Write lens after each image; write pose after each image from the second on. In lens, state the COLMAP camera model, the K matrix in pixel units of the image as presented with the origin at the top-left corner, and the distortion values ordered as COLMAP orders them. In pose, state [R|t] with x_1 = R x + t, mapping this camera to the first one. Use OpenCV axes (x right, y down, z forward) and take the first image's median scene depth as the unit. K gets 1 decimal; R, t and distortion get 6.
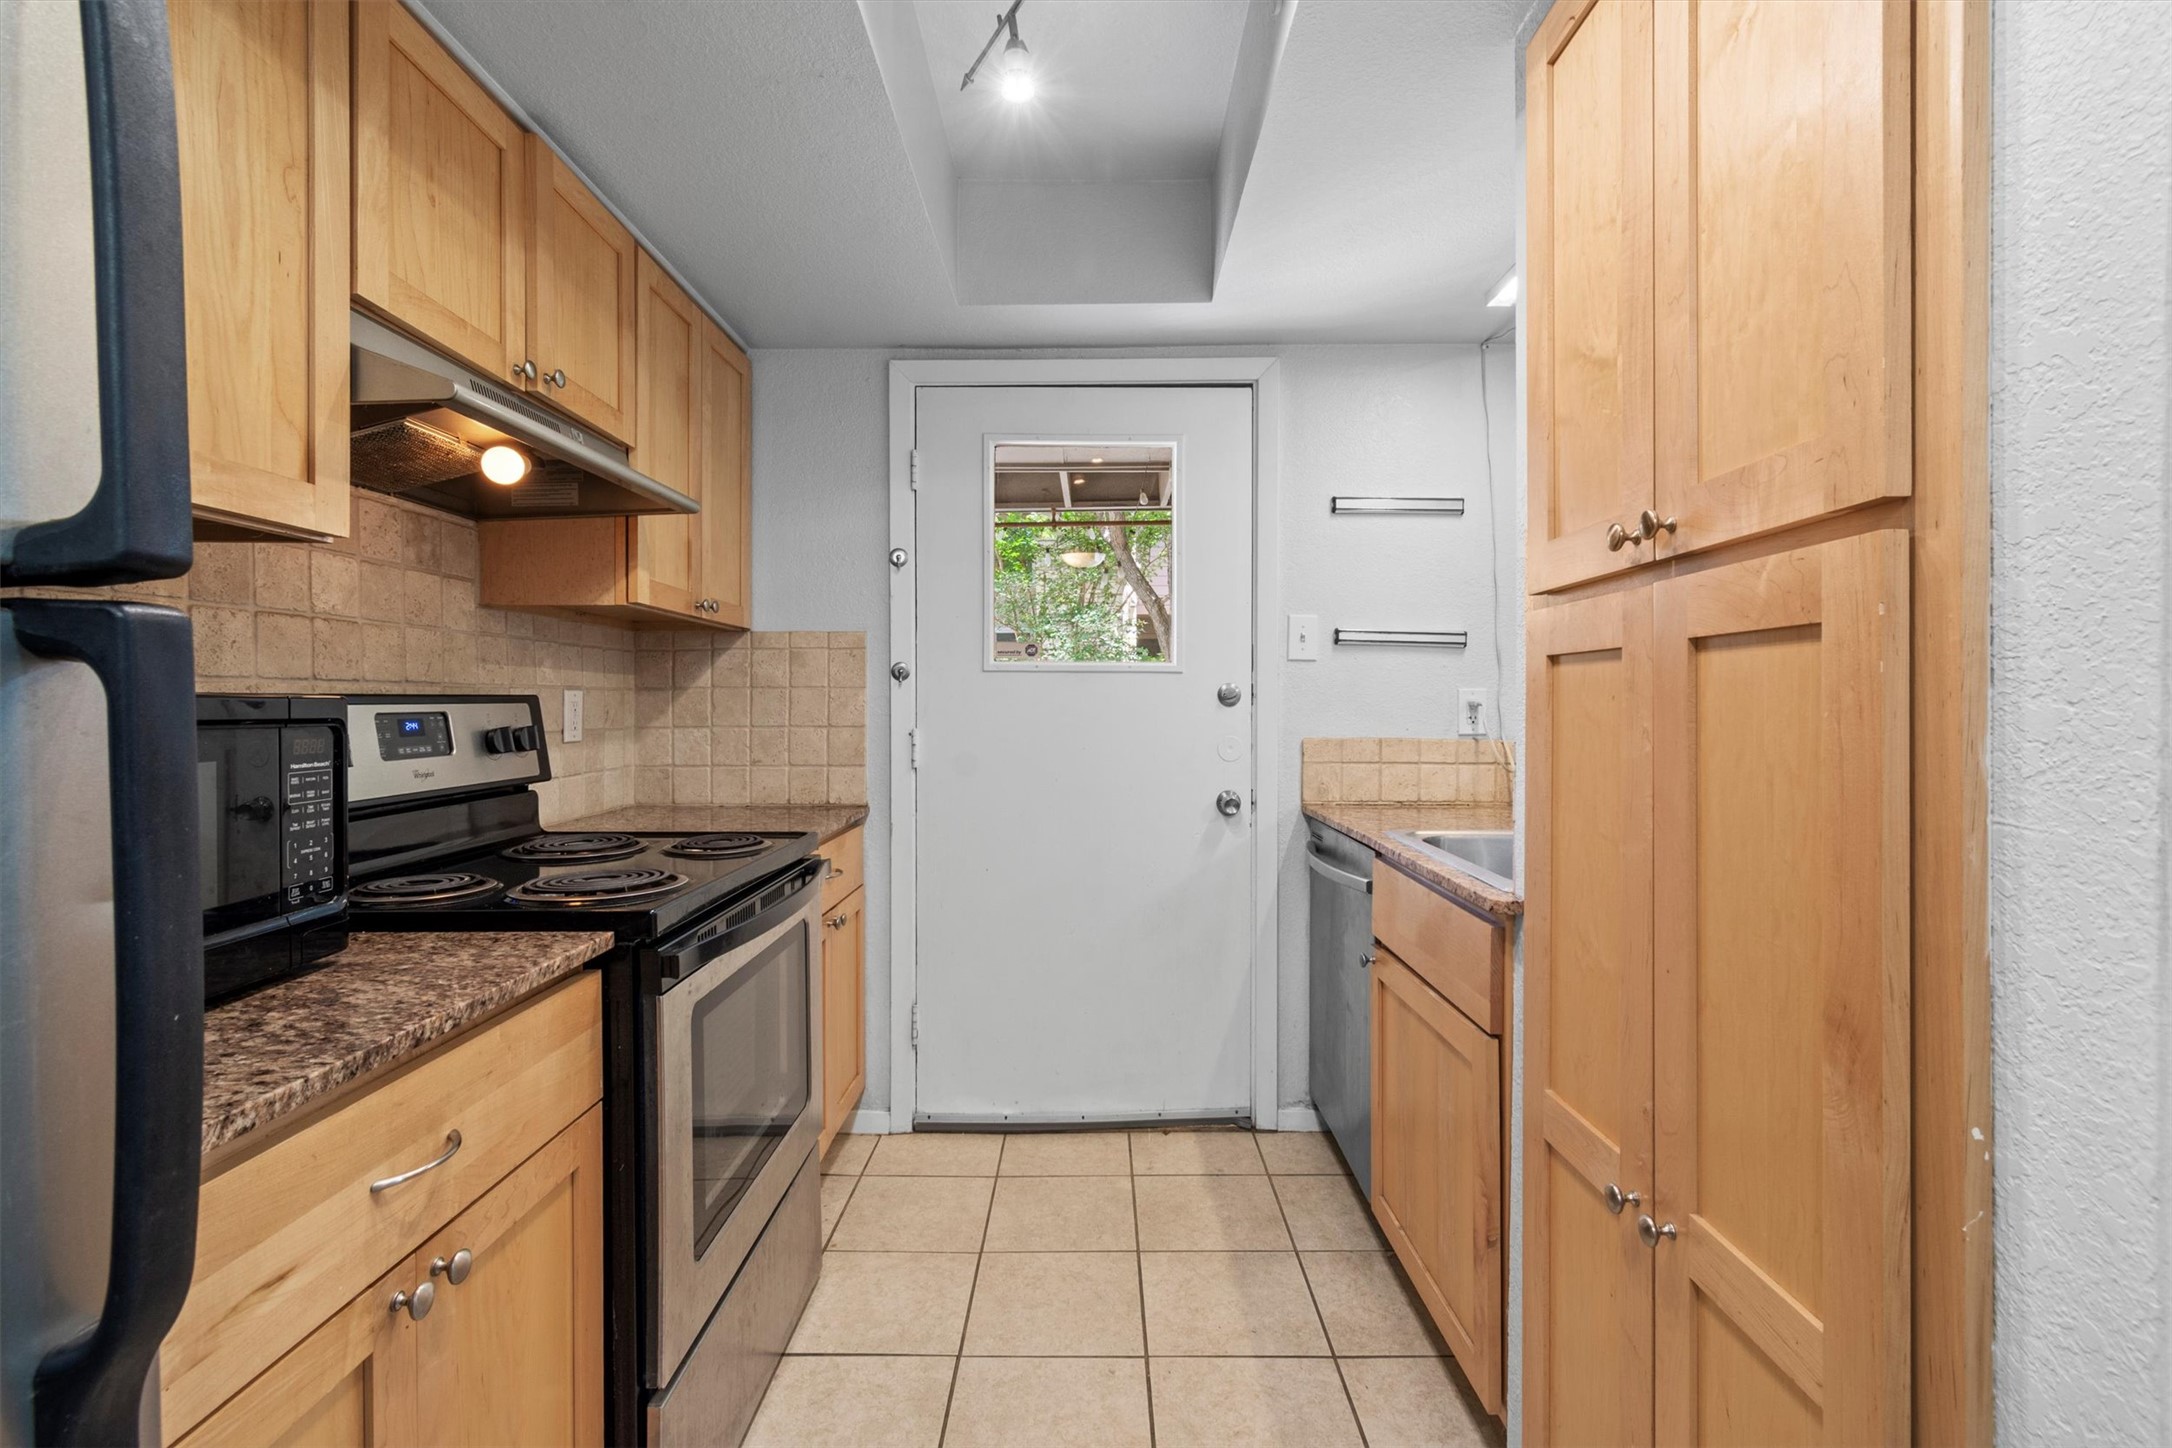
lens RADIAL K [[986.7, 0, 1090.1], [0, 986.7, 711.1], [0, 0, 1]] dist [-0.000116, -0.000423]
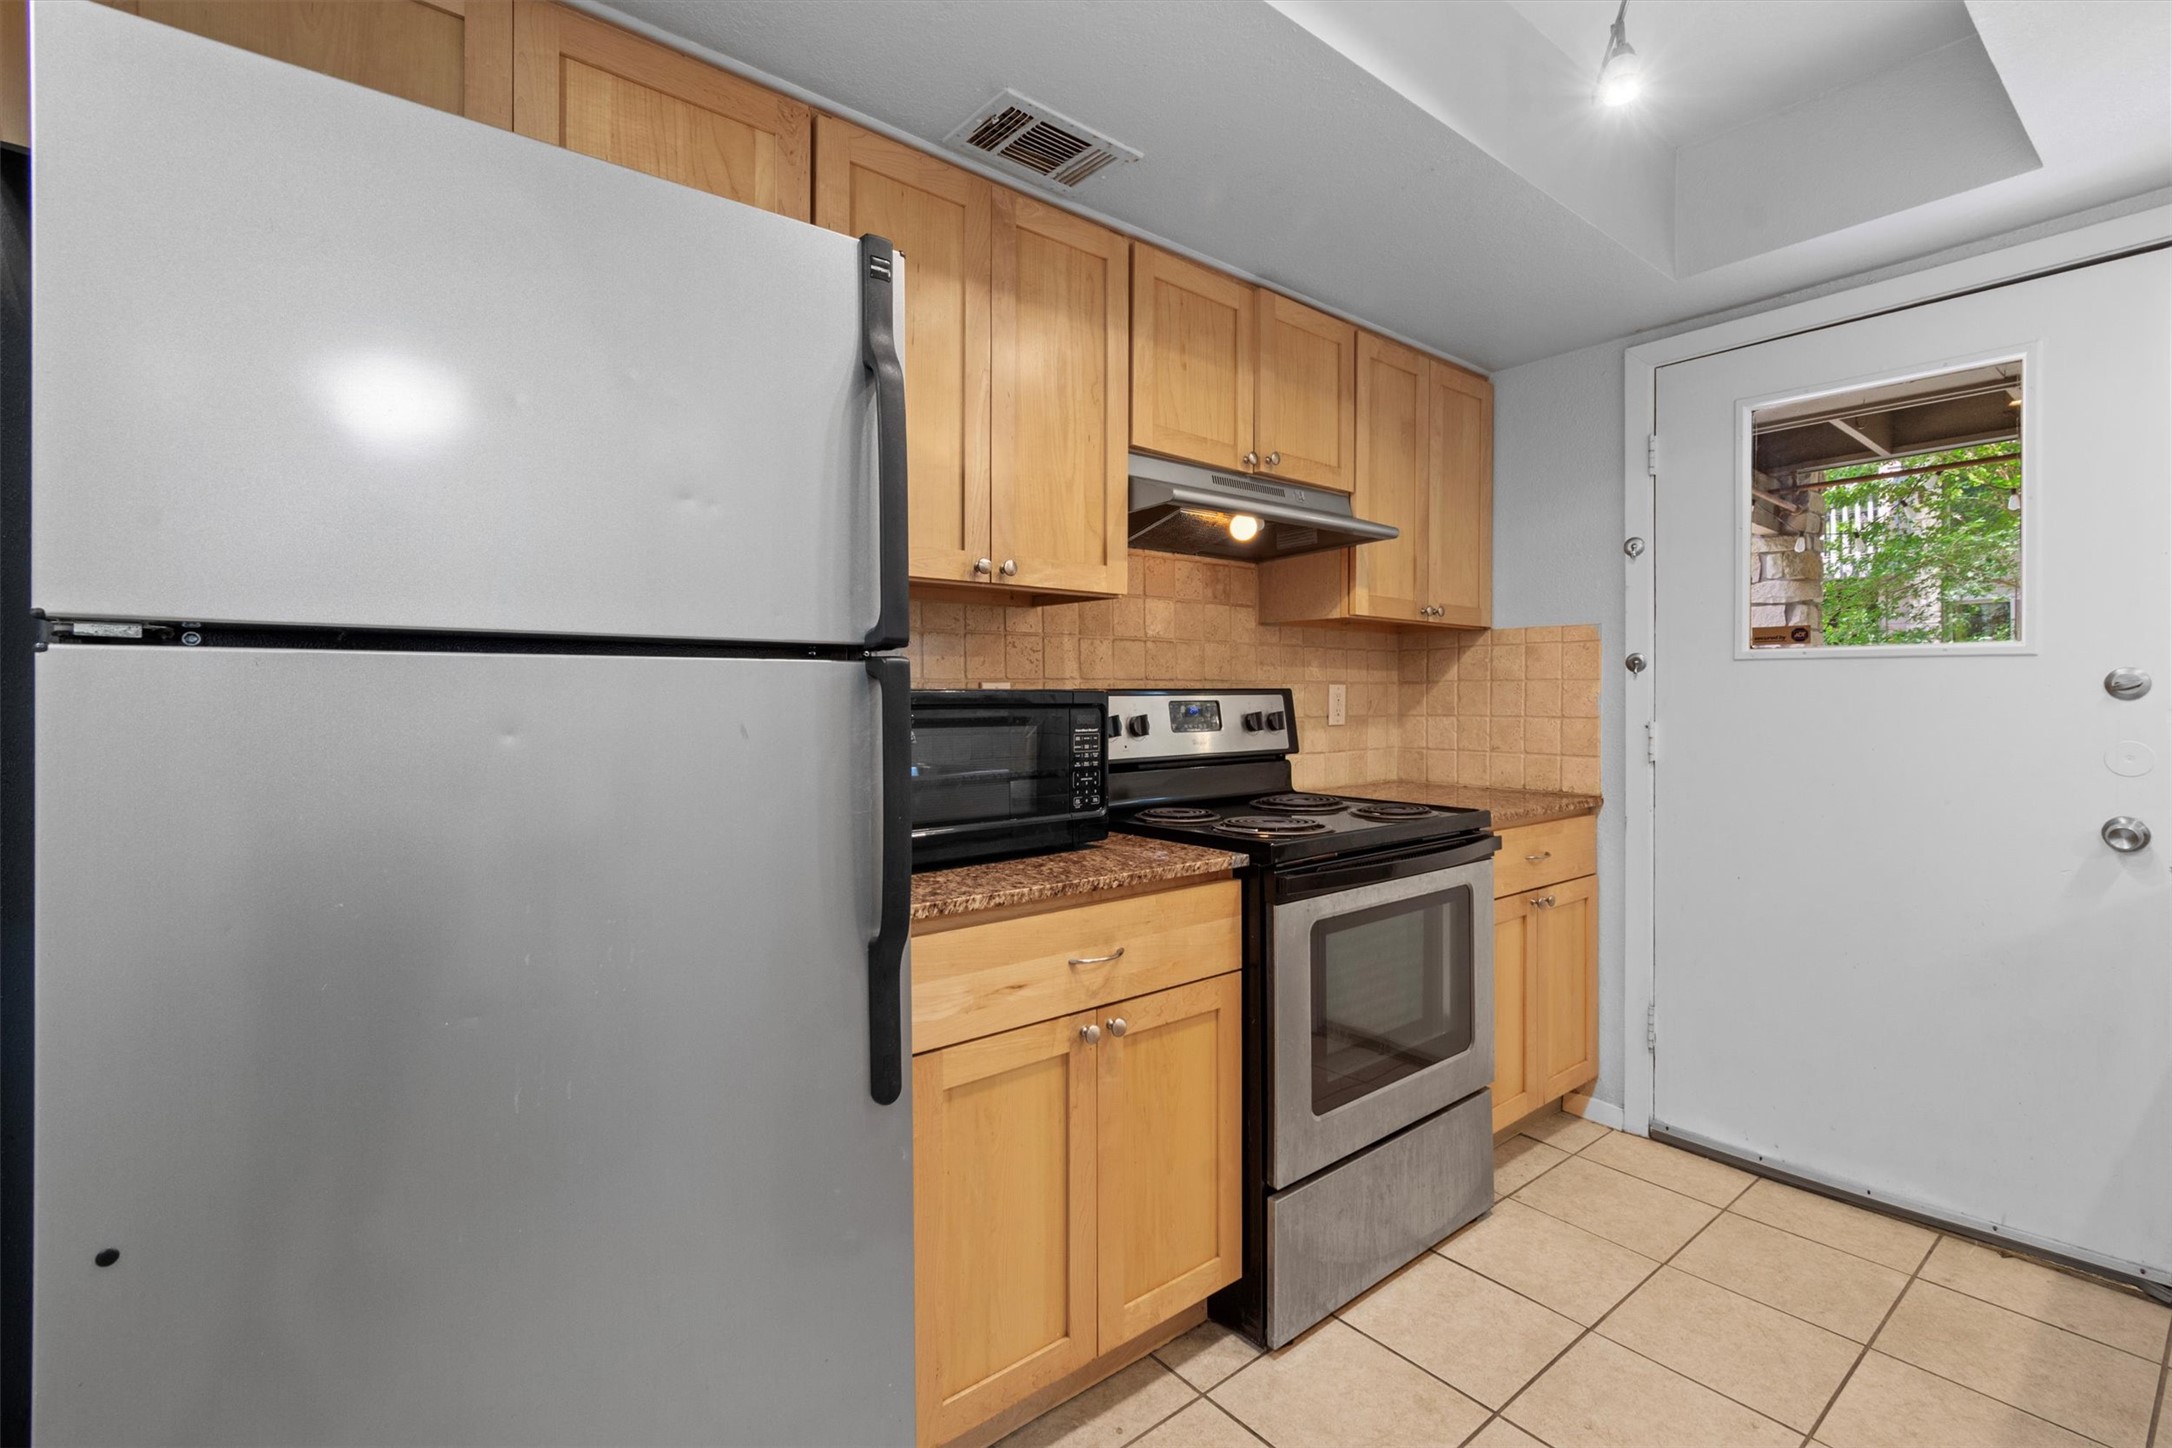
lens RADIAL K [[974.0, 0, 1085.9], [0, 974.0, 695.9], [0, 0, 1]] dist [0.000405, -0.000054]
pose [[0.633186, 0.002358, -0.773996, 0.274084], [-0.007231, 0.999970, -0.002869, -0.000657], [0.773966, 0.007413, 0.633184, -0.047859]]
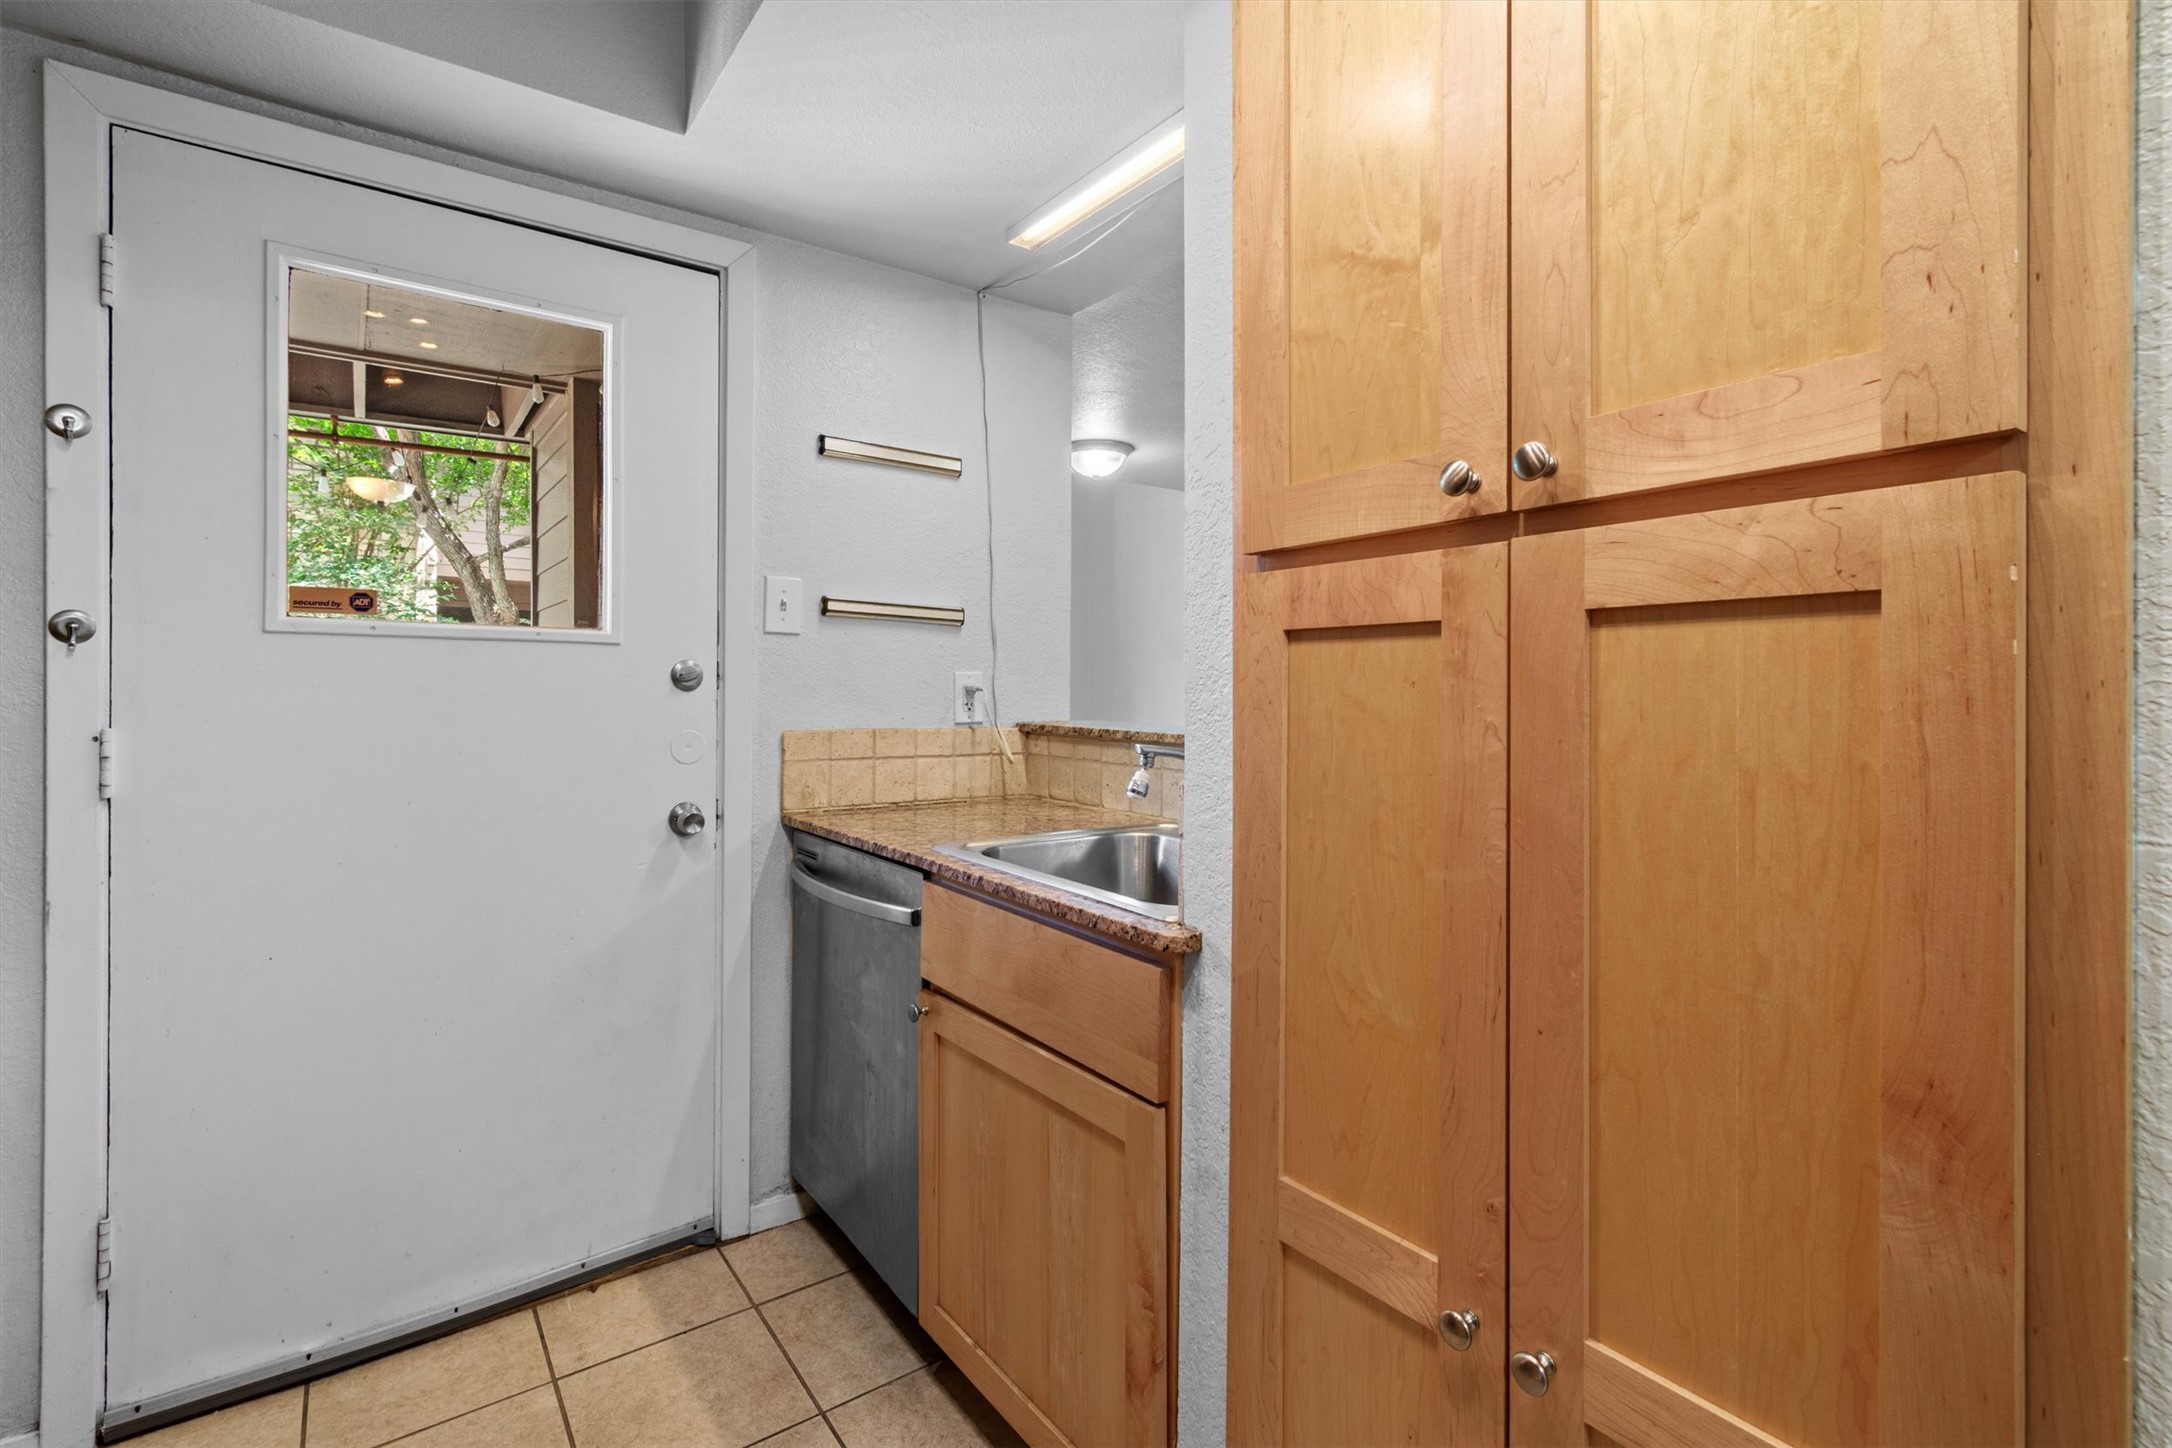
lens RADIAL K [[992.3, 0, 1080.3], [0, 992.3, 691.2], [0, 0, 1]] dist [0.003481, 0.000364]
pose [[0.805884, 0.002376, 0.592069, -0.086173], [-0.000274, 0.999993, -0.003640, -0.002651], [-0.592073, 0.002771, 0.805879, 0.274724]]
